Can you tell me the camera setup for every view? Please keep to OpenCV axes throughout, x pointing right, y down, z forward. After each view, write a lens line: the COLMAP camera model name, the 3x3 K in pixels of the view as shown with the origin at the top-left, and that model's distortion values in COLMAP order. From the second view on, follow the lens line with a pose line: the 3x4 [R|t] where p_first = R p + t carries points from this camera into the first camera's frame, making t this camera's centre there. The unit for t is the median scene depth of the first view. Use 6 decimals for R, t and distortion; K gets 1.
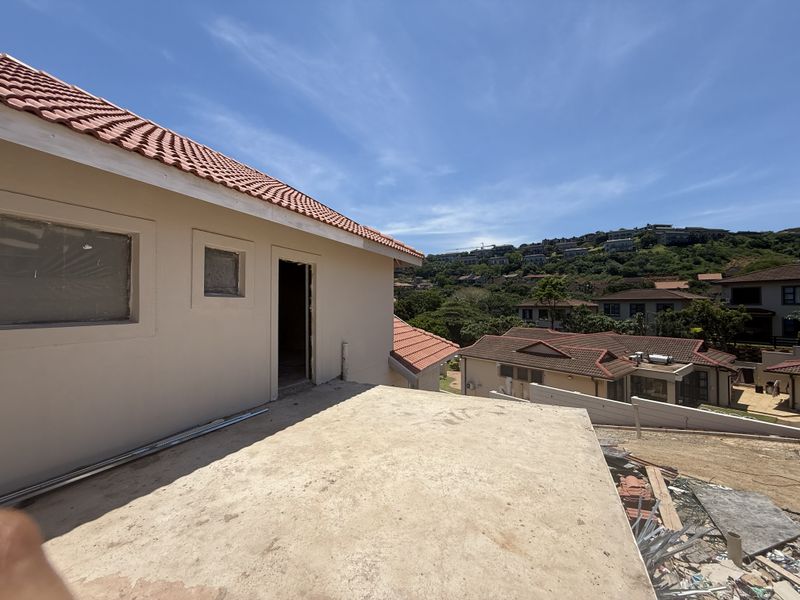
lens RADIAL K [[319.5, 0, 397.4], [0, 319.5, 298.2], [0, 0, 1]] dist [-0.001301, 0.000144]
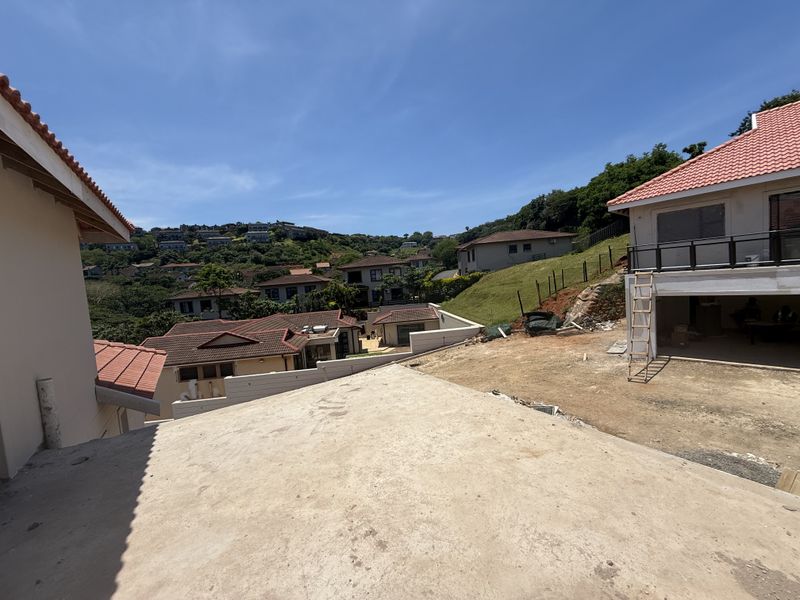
lens RADIAL K [[319.5, 0, 401.1], [0, 319.5, 299.8], [0, 0, 1]] dist [-0.001301, 0.000144]
pose [[0.524195, -0.095918, 0.846179, -0.385633], [0.062668, 0.995287, 0.073999, 0.012831], [-0.849289, 0.014238, 0.527736, 0.310729]]
